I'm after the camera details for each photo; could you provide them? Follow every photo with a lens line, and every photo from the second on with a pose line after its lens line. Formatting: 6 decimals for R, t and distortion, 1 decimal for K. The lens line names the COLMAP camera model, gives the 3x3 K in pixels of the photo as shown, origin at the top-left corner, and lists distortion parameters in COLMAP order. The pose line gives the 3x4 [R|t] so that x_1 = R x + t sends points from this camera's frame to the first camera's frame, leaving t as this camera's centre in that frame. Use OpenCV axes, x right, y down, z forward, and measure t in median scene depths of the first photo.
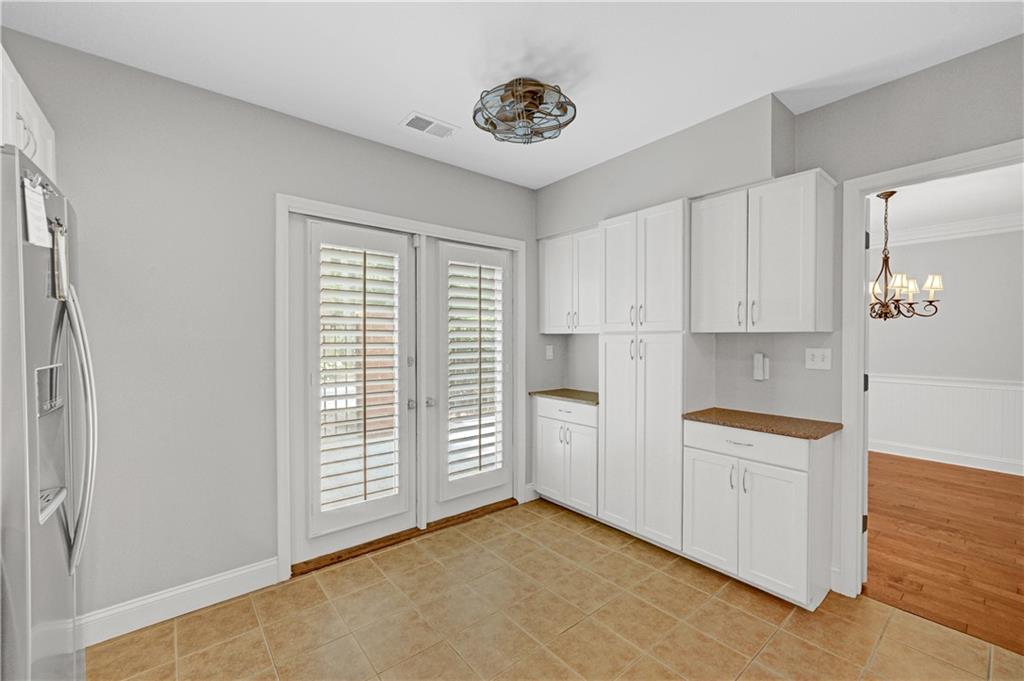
lens RADIAL K [[415.9, 0, 504.0], [0, 415.9, 343.9], [0, 0, 1]] dist [0.001059, 0.000114]
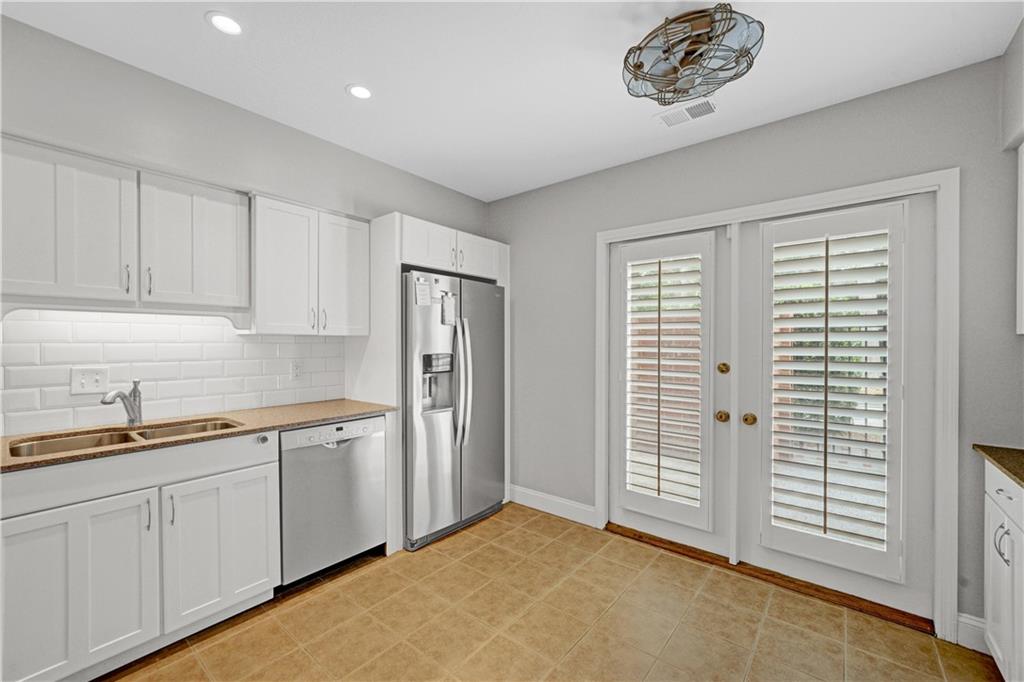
lens RADIAL K [[408.7, 0, 512.0], [0, 408.7, 341.0], [0, 0, 1]] dist [-0.000179, -0.000107]
pose [[0.213440, 0.000087, -0.976956, 0.565363], [-0.012050, 0.999924, -0.002544, -0.009310], [0.976882, 0.012316, 0.213425, 0.387961]]
